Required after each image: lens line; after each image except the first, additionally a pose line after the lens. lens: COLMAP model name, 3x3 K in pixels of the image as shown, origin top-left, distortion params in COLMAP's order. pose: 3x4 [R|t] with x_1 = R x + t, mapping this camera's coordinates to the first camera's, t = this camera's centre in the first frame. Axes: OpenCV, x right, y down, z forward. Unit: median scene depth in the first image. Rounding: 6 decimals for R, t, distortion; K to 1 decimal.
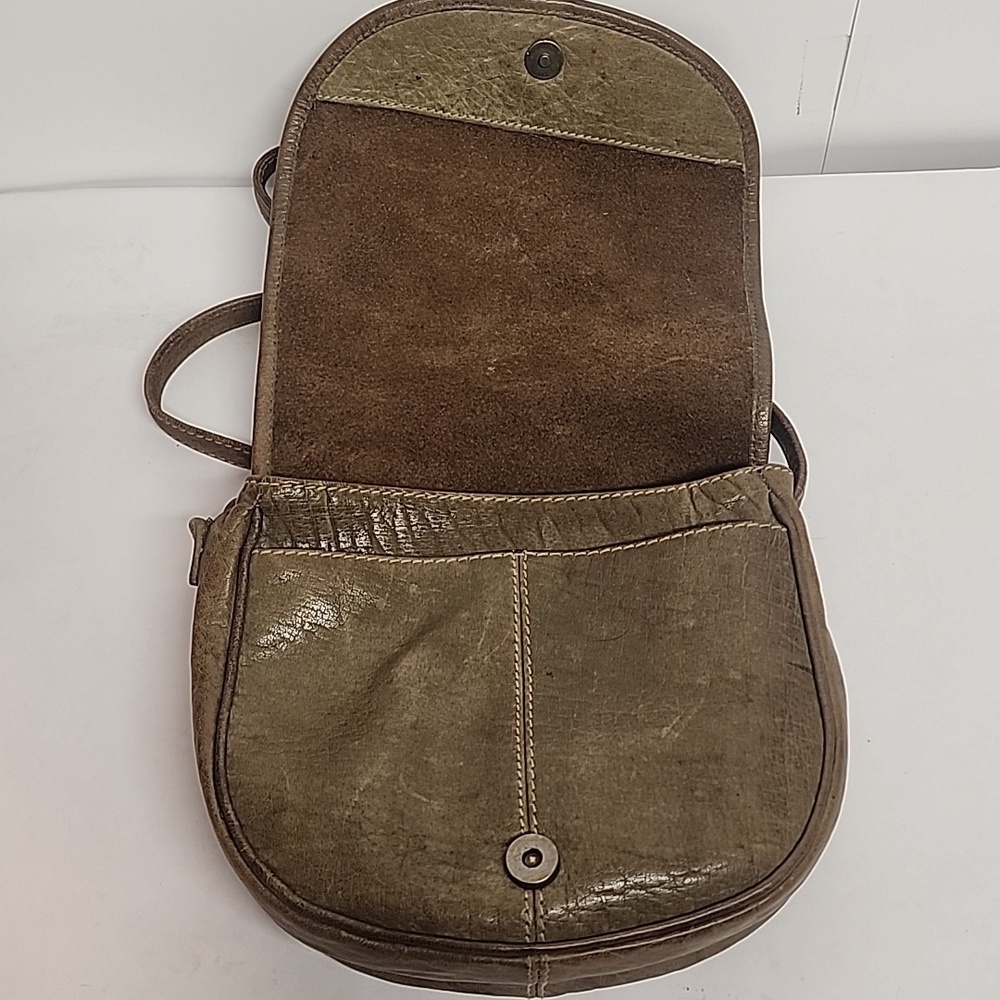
lens RADIAL K [[1393.6, 0, 487.5], [0, 1393.6, 501.3], [0, 0, 1]] dist [0.140862, -0.451778]
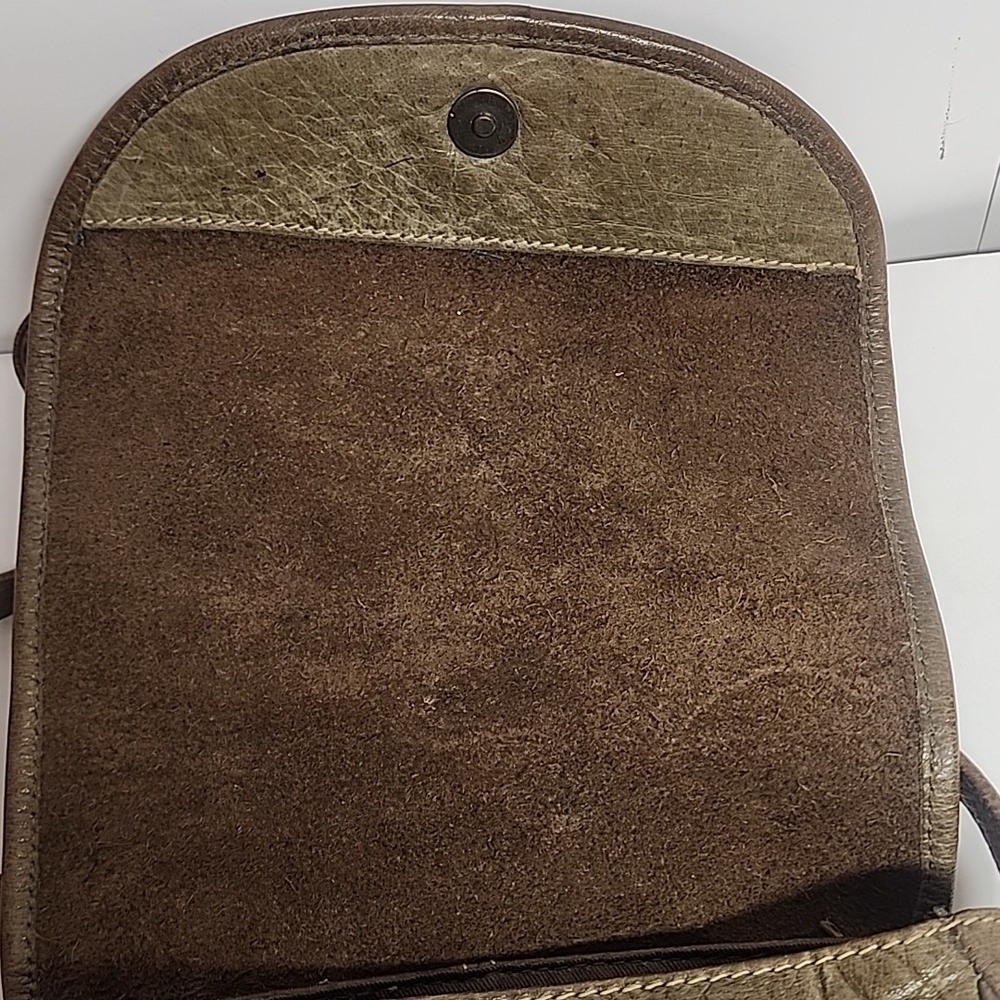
lens RADIAL K [[1406.7, 0, 503.5], [0, 1406.7, 514.8], [0, 0, 1]] dist [0.141682, -0.441777]
pose [[0.996227, -0.078078, -0.037890, 0.064972], [0.079911, 0.995570, 0.049552, -0.214821], [0.033853, -0.052393, 0.998053, 0.502420]]
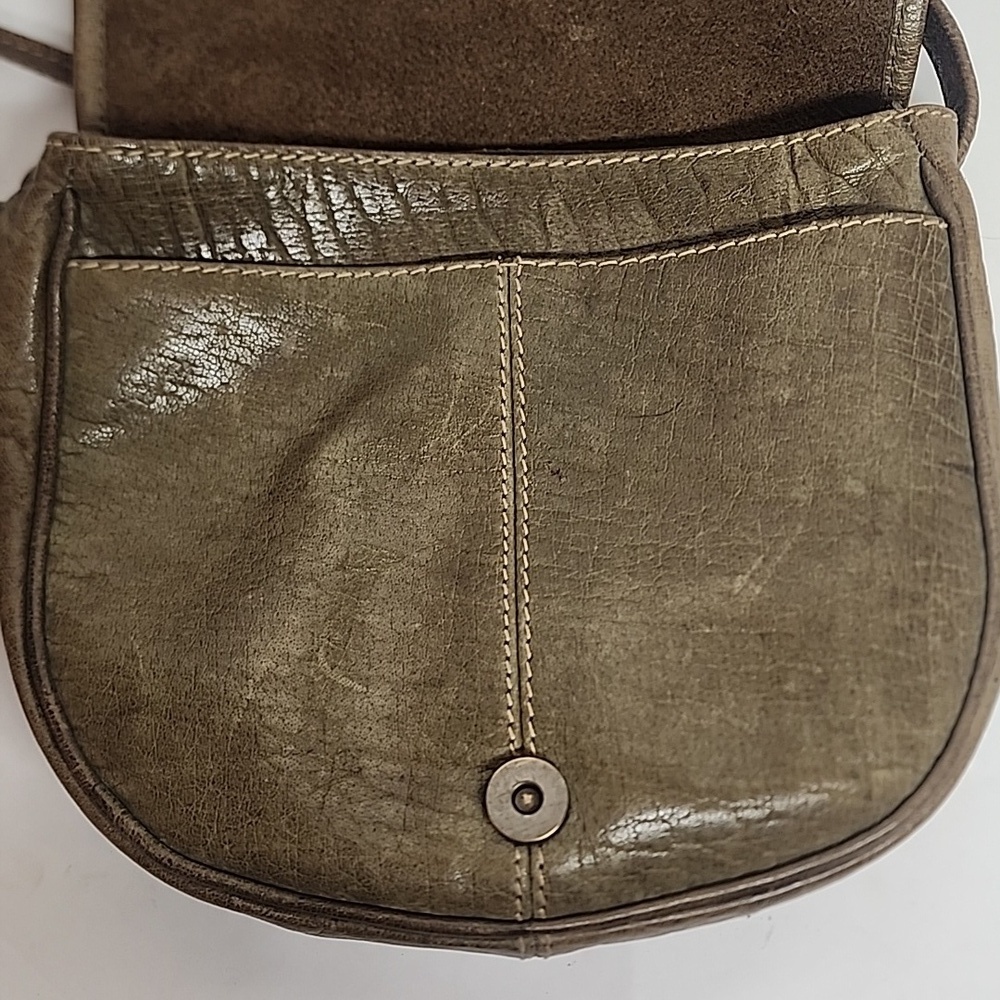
lens RADIAL K [[1406.7, 0, 503.5], [0, 1406.7, 514.8], [0, 0, 1]] dist [0.141682, -0.441777]
pose [[0.999774, -0.003124, 0.021027, 0.006817], [-0.004483, 0.935916, 0.352196, -0.078875], [-0.020780, -0.352211, 0.935690, 0.378251]]
